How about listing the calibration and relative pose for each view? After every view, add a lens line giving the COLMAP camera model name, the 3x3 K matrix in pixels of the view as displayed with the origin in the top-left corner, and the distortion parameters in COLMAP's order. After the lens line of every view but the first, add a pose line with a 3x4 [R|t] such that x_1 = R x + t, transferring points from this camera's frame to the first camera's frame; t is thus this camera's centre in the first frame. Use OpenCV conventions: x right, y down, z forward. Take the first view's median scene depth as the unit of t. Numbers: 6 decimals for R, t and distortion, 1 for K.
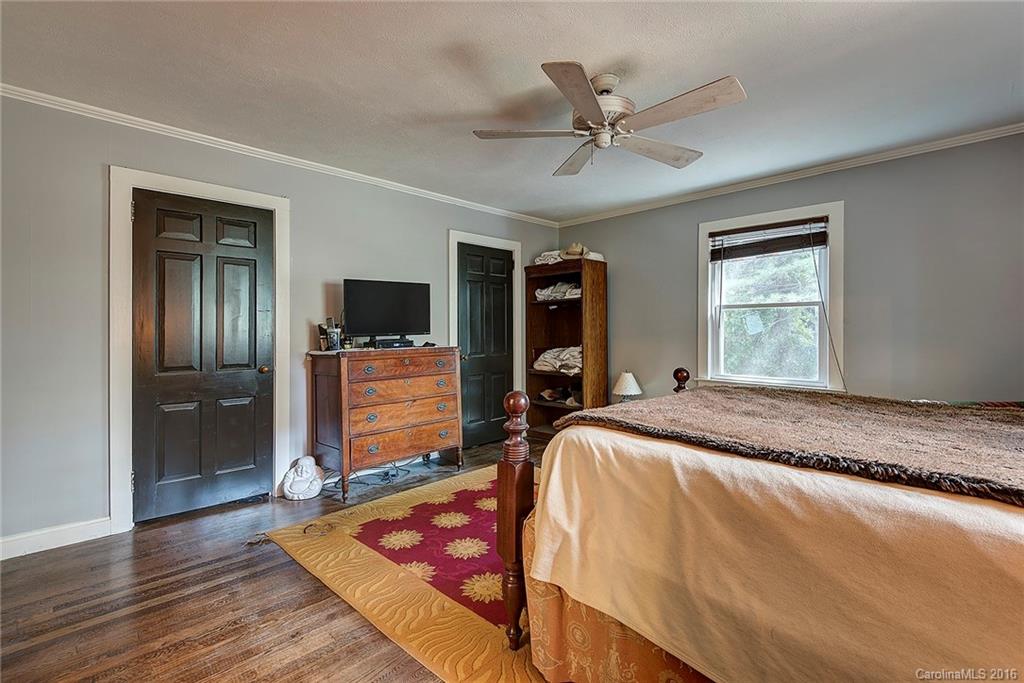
lens RADIAL K [[471.0, 0, 511.0], [0, 471.0, 323.3], [0, 0, 1]] dist [0.030989, -0.017038]
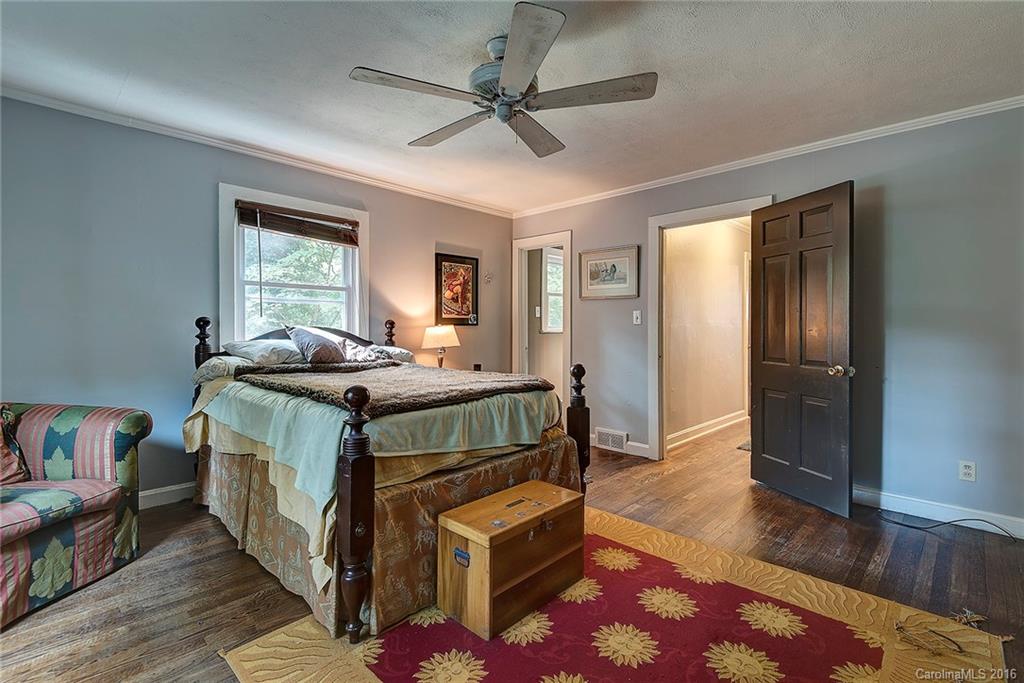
lens RADIAL K [[468.2, 0, 518.4], [0, 468.2, 329.2], [0, 0, 1]] dist [0.031548, -0.016246]
pose [[-0.999436, -0.000707, -0.033576, 0.170817], [-0.000661, 0.999999, -0.001381, 0.020781], [0.033577, -0.001358, -0.999435, 1.677780]]
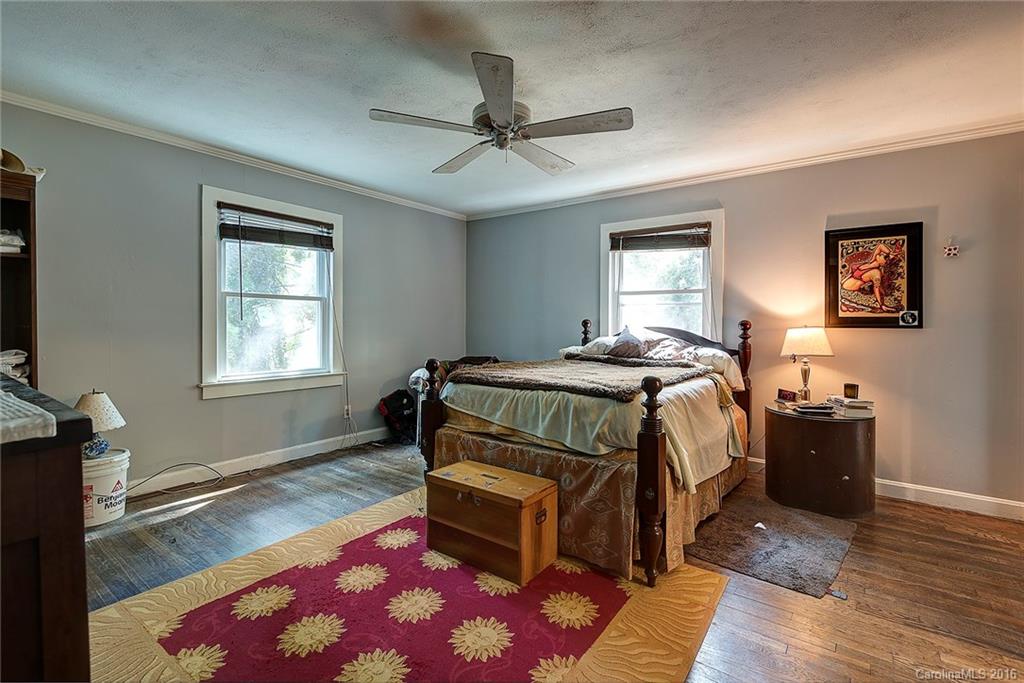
lens RADIAL K [[468.2, 0, 518.4], [0, 468.2, 329.2], [0, 0, 1]] dist [0.031548, -0.016246]
pose [[-0.157781, -0.011008, 0.987413, -0.736011], [-0.018580, 0.999794, 0.008177, 0.015266], [-0.987299, -0.017056, -0.157953, 1.003547]]
